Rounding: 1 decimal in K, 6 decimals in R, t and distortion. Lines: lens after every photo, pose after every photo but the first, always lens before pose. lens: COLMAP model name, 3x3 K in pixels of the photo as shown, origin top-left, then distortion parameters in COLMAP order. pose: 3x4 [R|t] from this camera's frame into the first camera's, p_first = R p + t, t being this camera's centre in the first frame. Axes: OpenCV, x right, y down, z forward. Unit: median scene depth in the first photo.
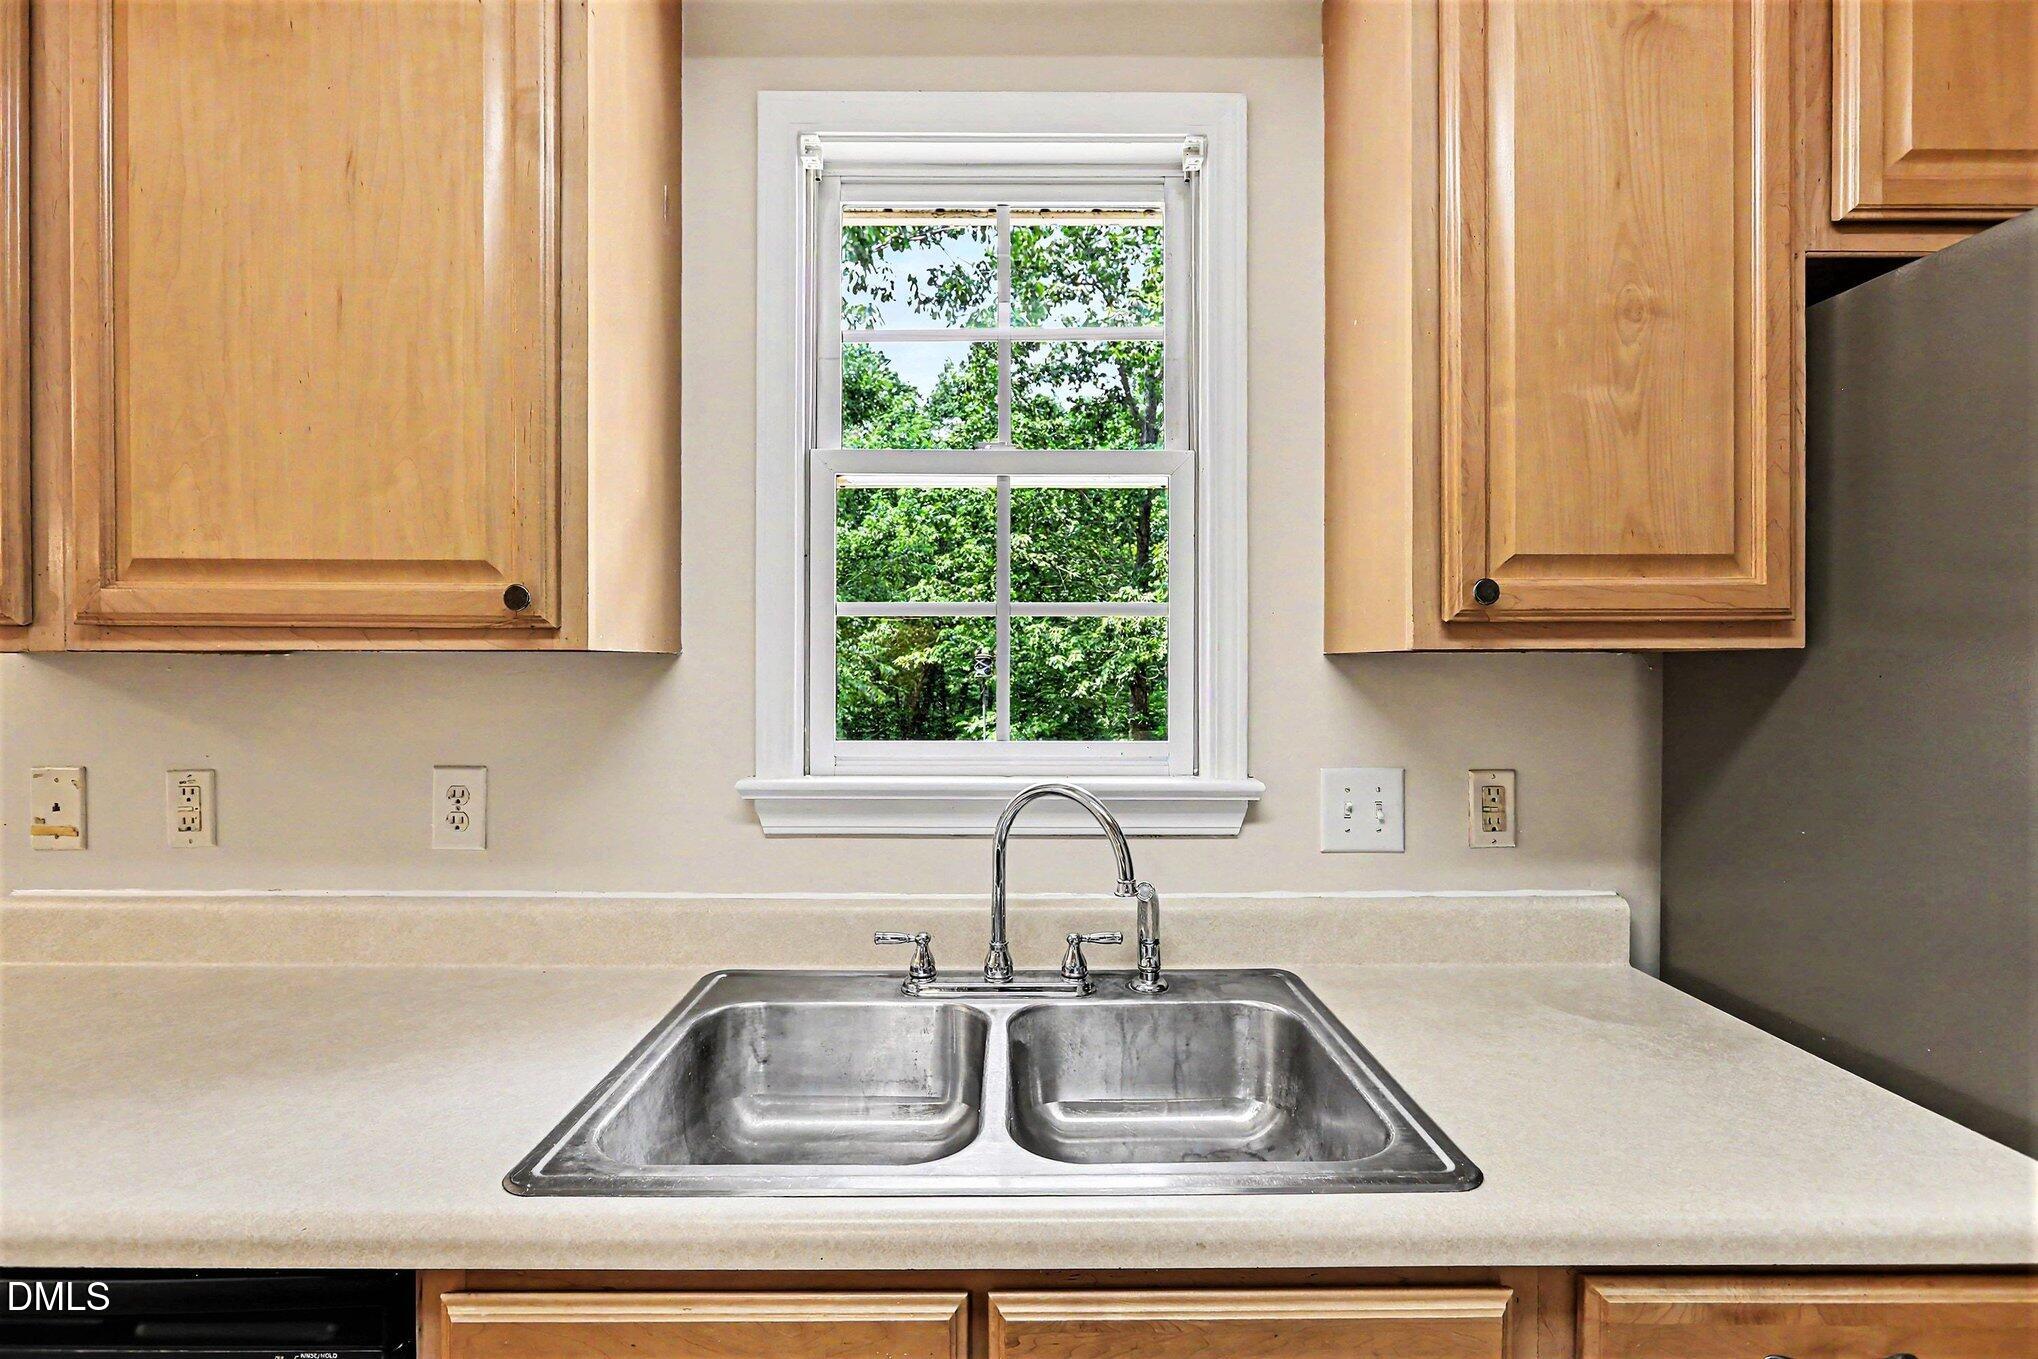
lens RADIAL K [[899.5, 0, 1019.0], [0, 899.5, 679.5], [0, 0, 1]] dist [-0.009865, 0.000256]
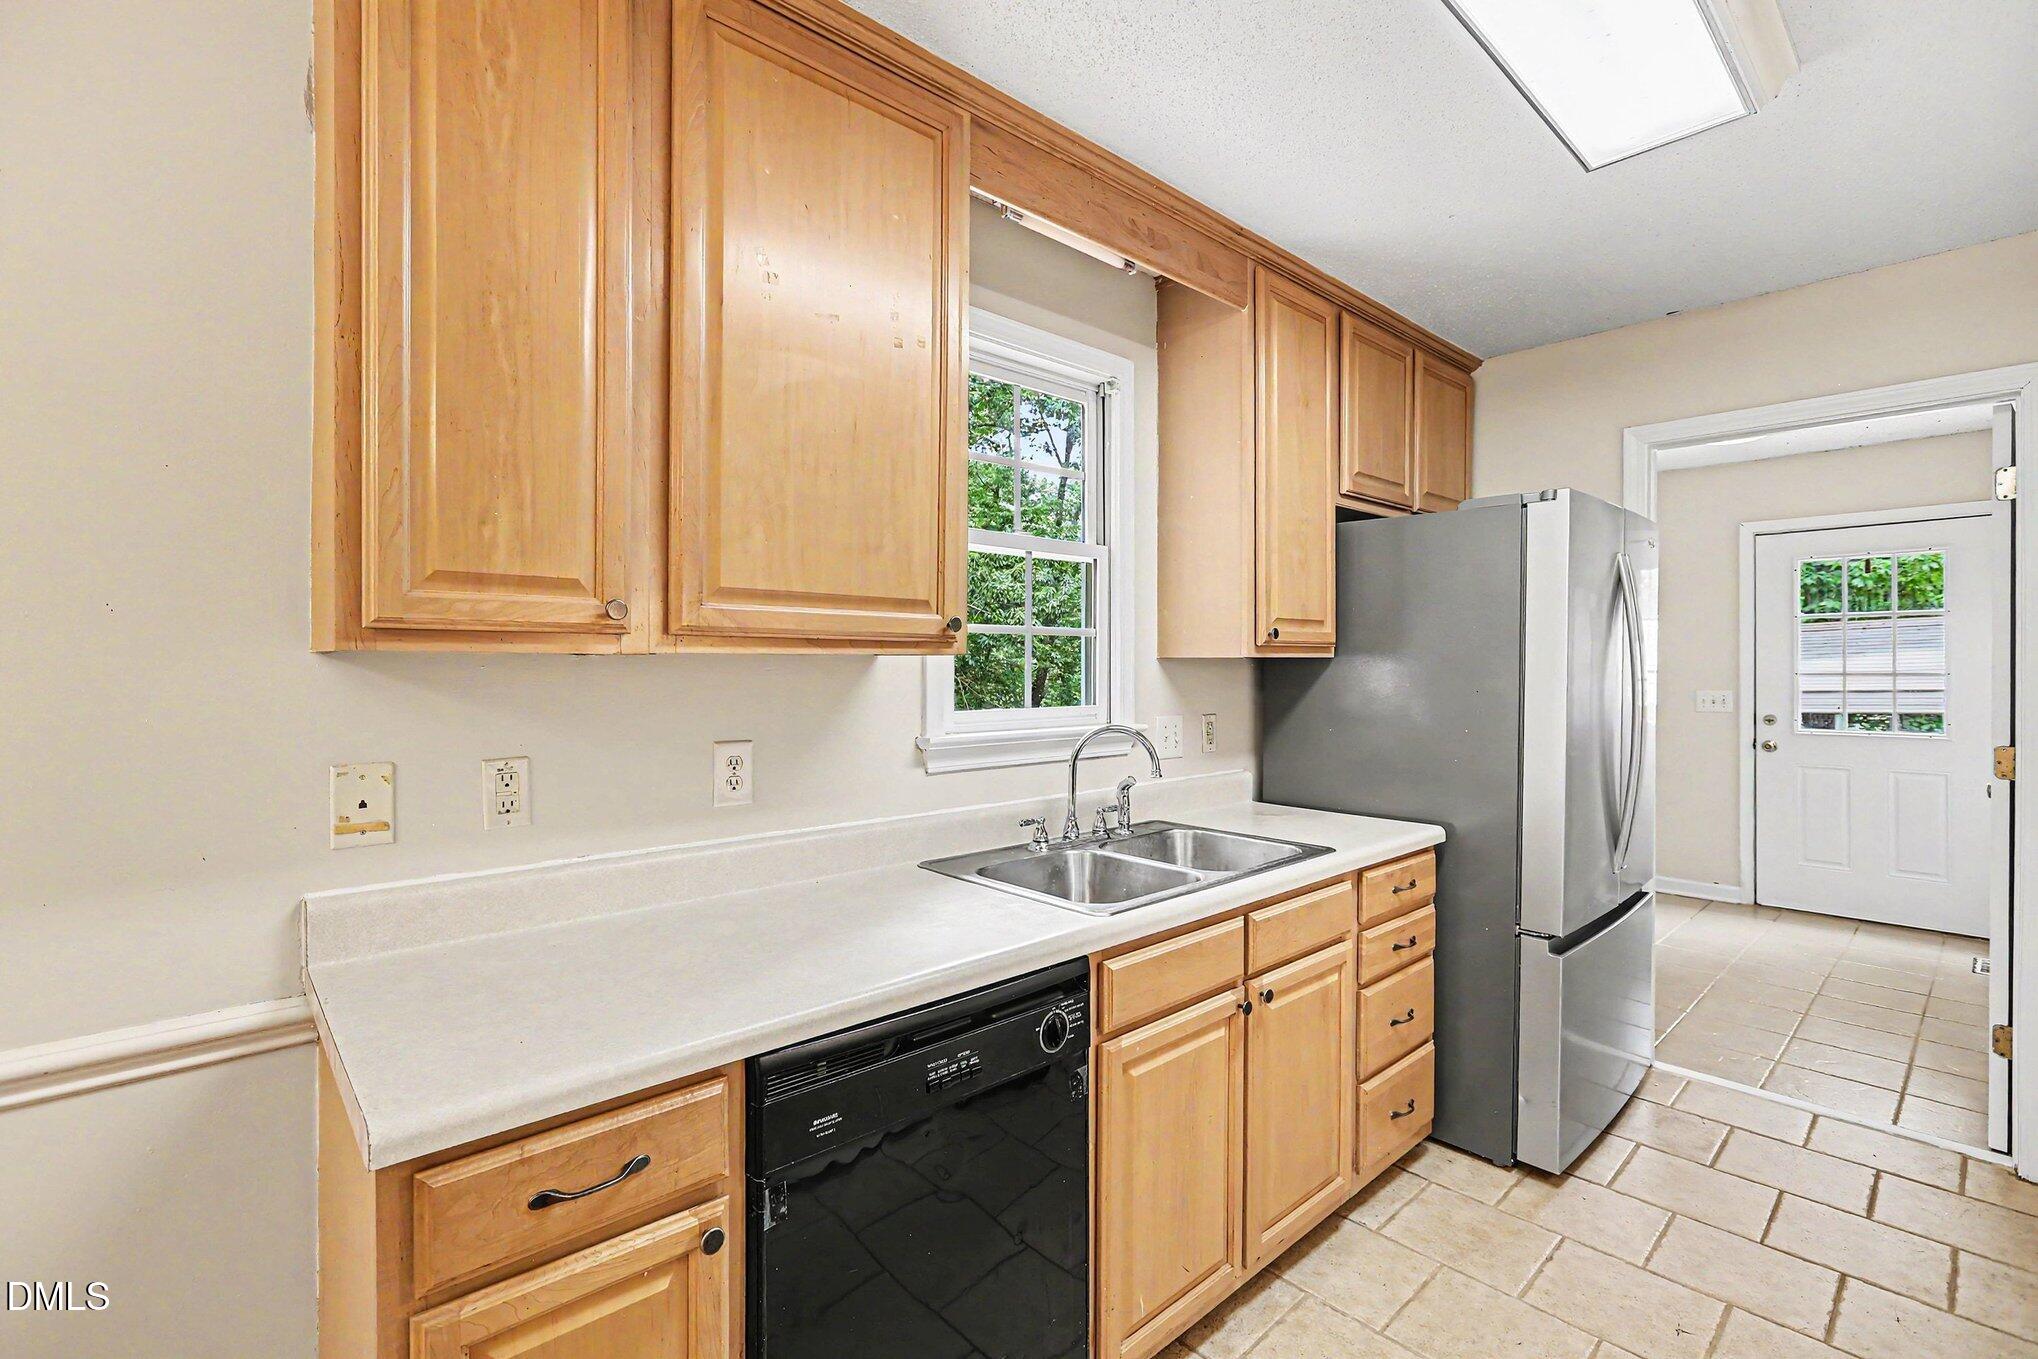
lens RADIAL K [[903.8, 0, 1012.3], [0, 903.8, 670.3], [0, 0, 1]] dist [-0.021382, 0.008380]
pose [[0.745140, -0.005087, 0.666888, -1.210101], [0.004941, 0.999986, 0.002108, -0.006721], [-0.666889, 0.001724, 0.745155, -0.248263]]
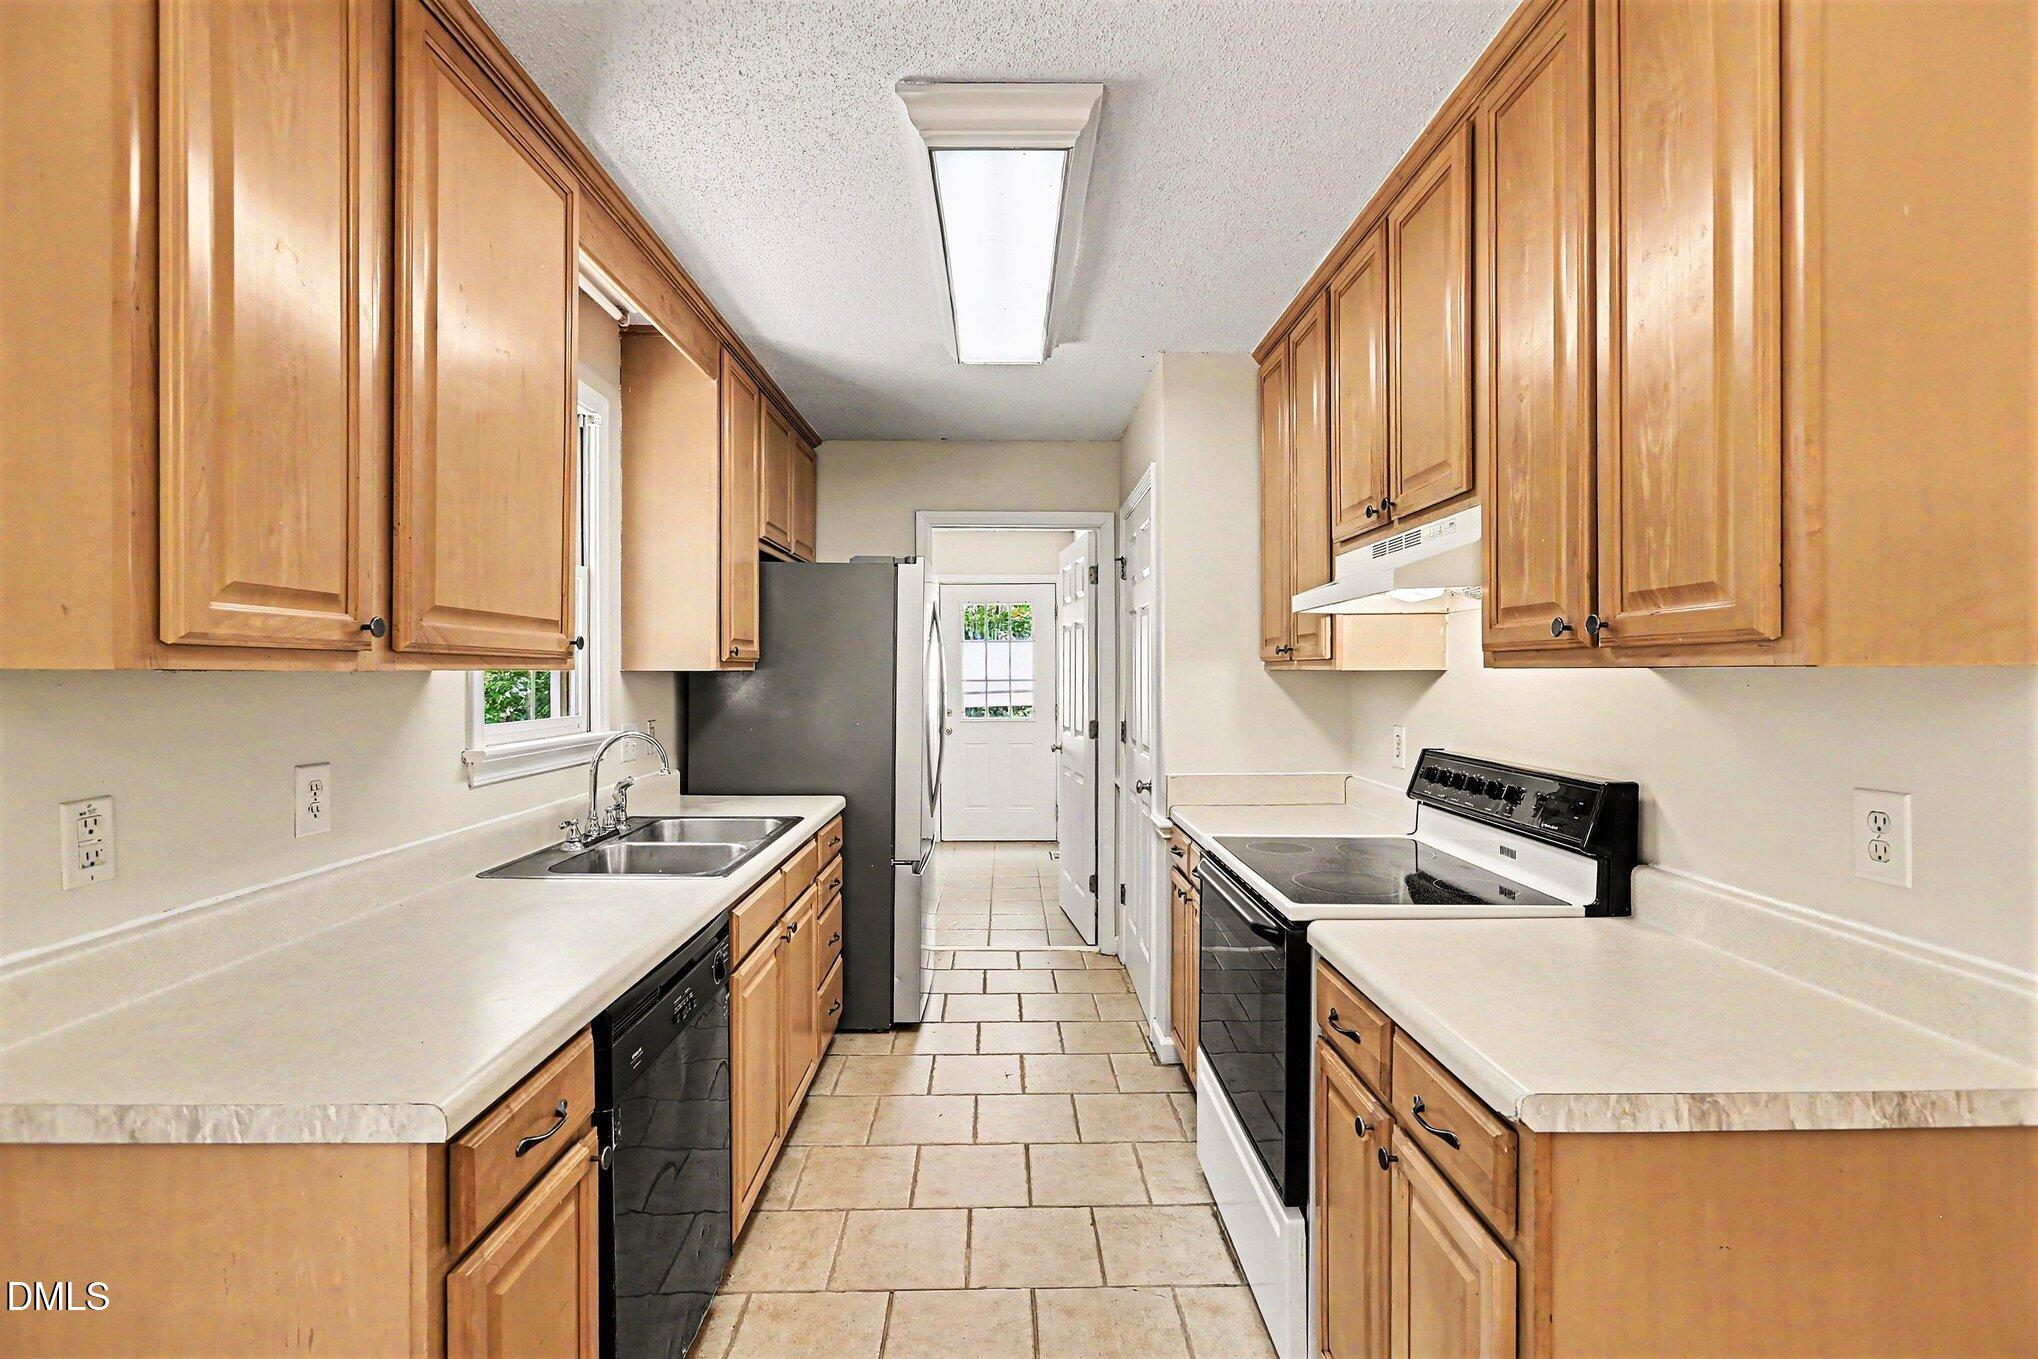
lens RADIAL K [[899.5, 0, 1019.0], [0, 899.5, 679.5], [0, 0, 1]] dist [-0.009865, 0.000256]
pose [[-0.008869, -0.008454, 0.999925, -1.836237], [0.004615, 0.999953, 0.008496, -0.021104], [-0.999950, 0.004690, -0.008829, 0.076780]]
